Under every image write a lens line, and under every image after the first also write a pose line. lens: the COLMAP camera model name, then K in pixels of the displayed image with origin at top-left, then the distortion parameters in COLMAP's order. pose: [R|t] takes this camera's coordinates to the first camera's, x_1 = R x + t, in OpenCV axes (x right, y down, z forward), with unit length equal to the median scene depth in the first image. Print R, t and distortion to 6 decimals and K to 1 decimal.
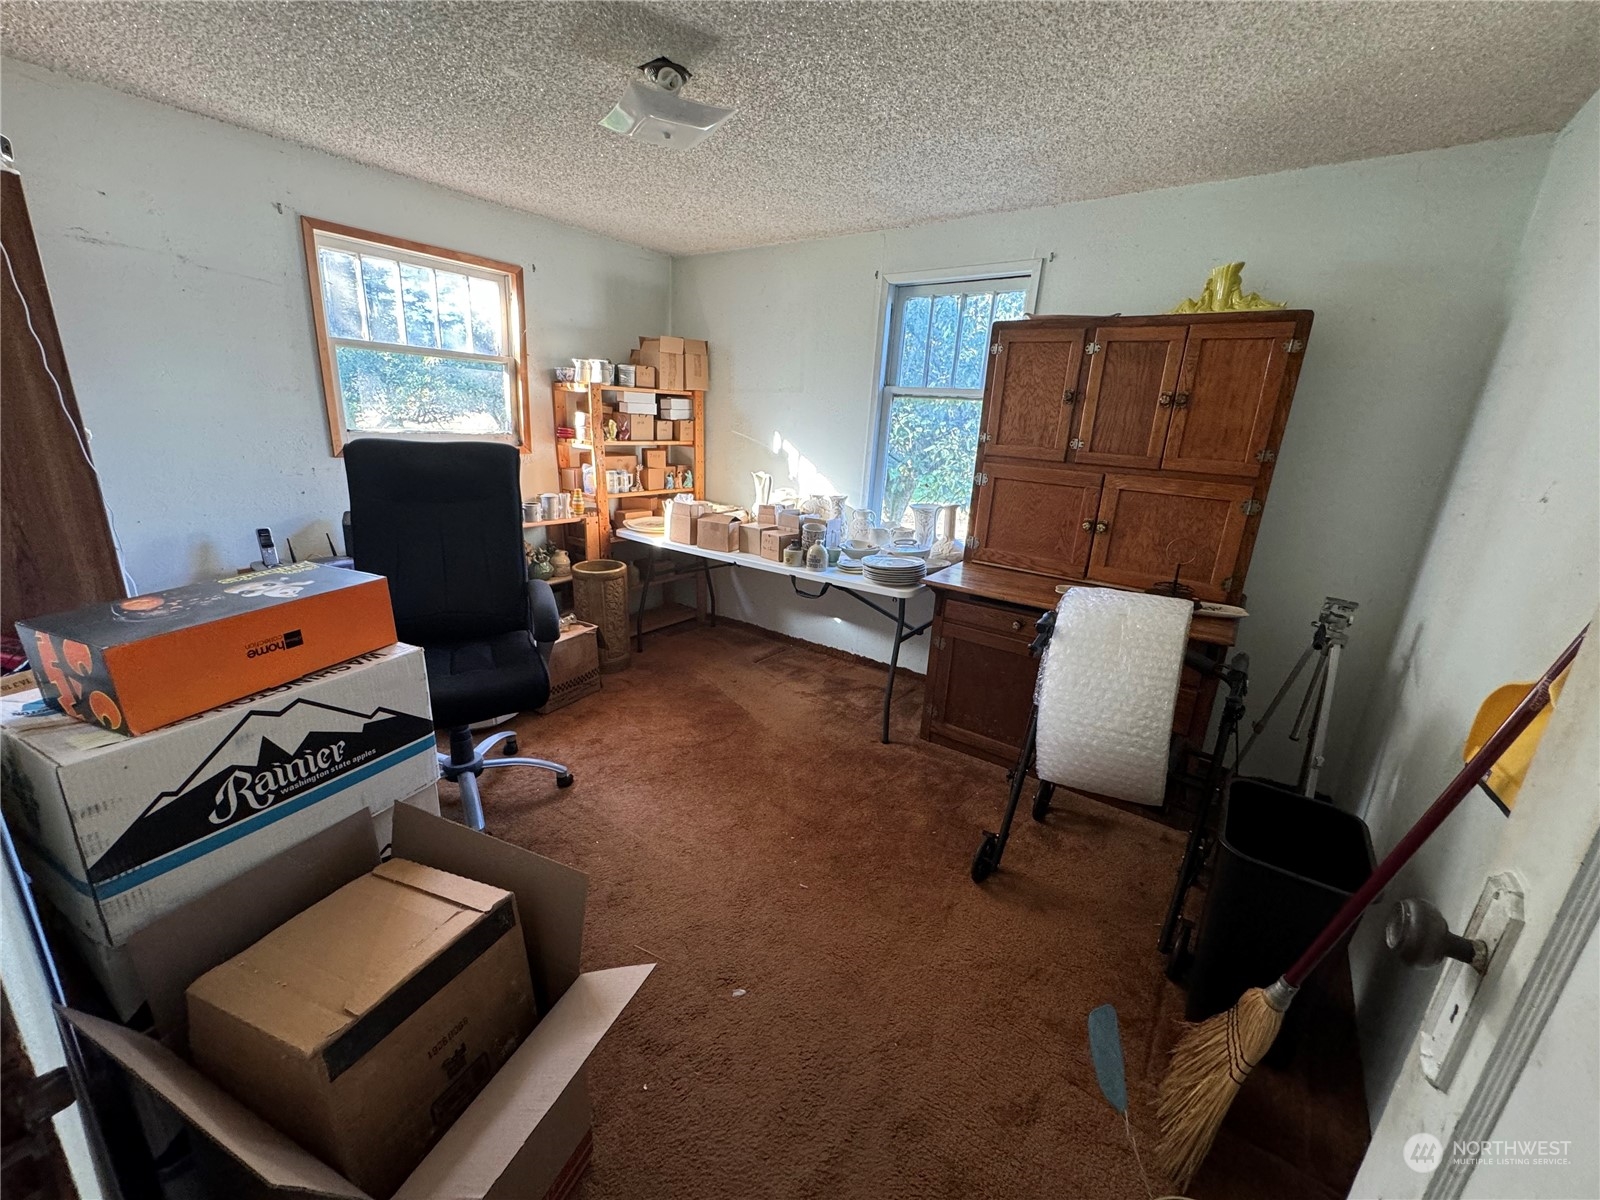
lens RADIAL K [[645.9, 0, 800.2], [0, 645.9, 604.5], [0, 0, 1]] dist [0.003684, 0.000515]
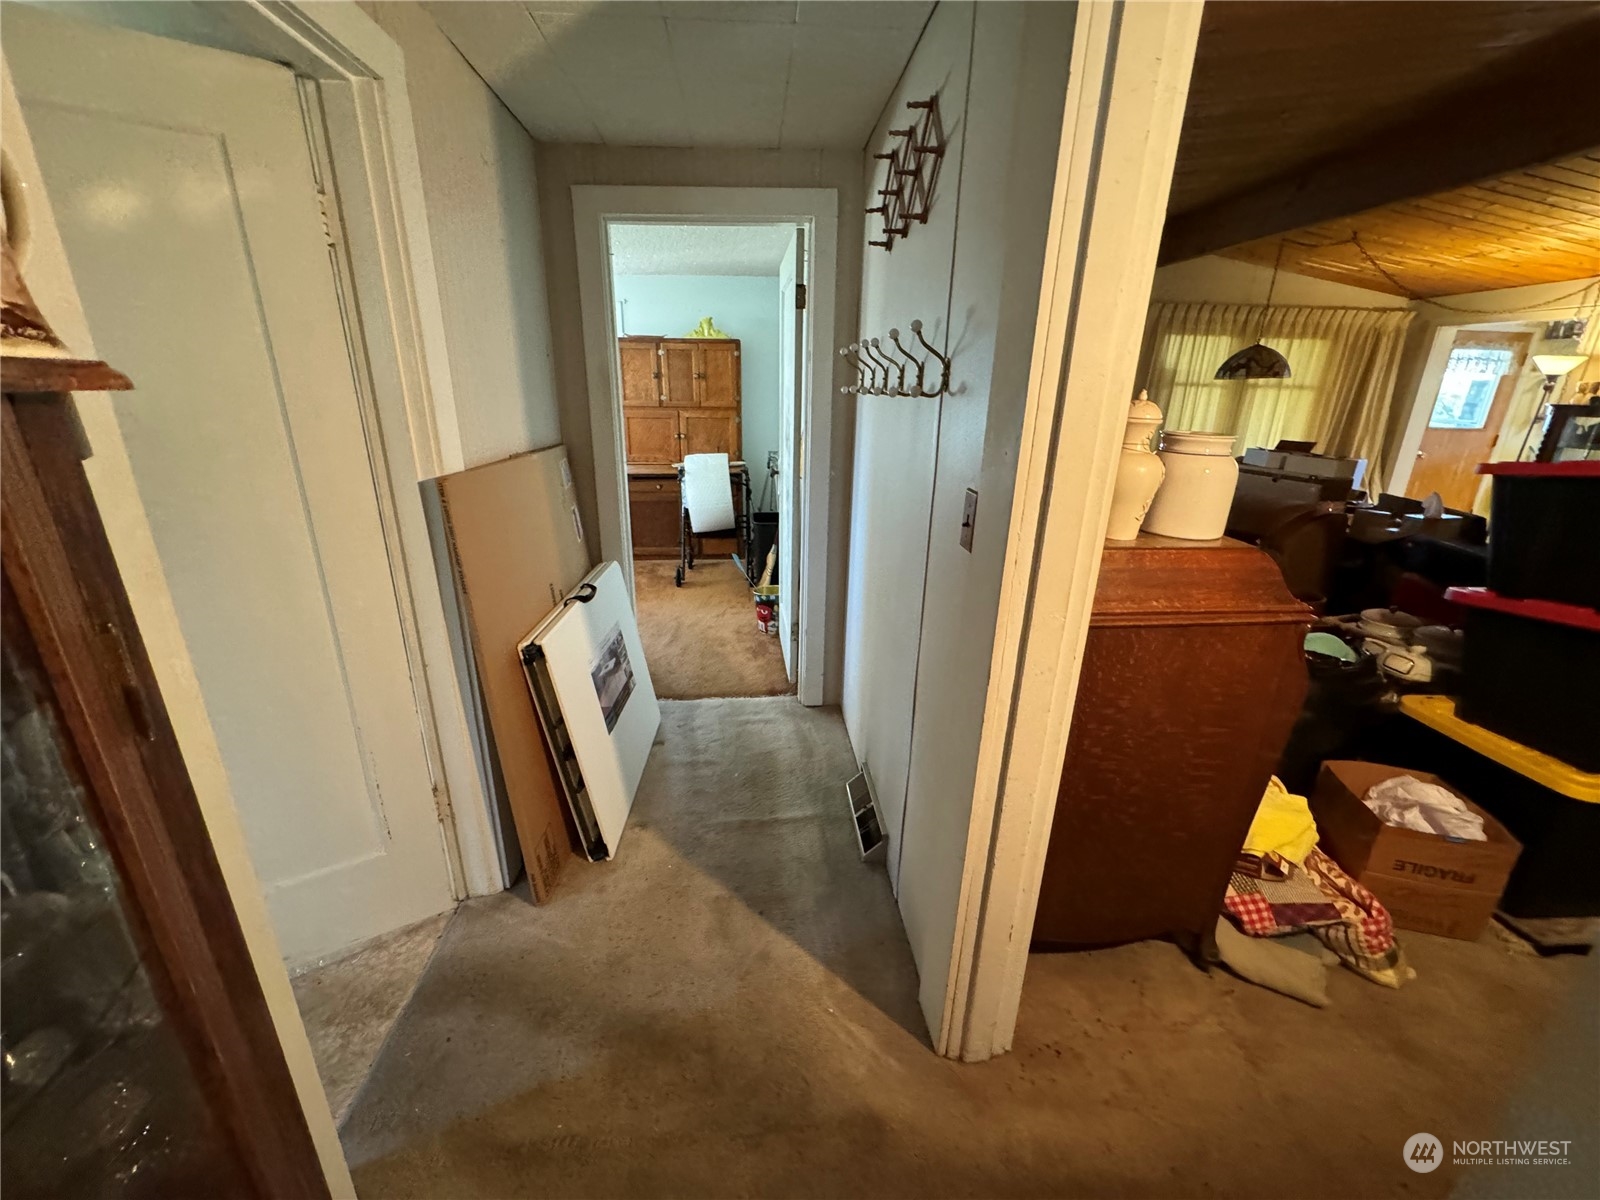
lens RADIAL K [[645.9, 0, 796.8], [0, 645.9, 604.8], [0, 0, 1]] dist [0.003684, 0.000515]
pose [[0.761999, -0.253453, 0.595918, -0.746851], [0.212196, 0.967146, 0.140007, 0.226717], [-0.611825, 0.019766, 0.790746, -1.030058]]
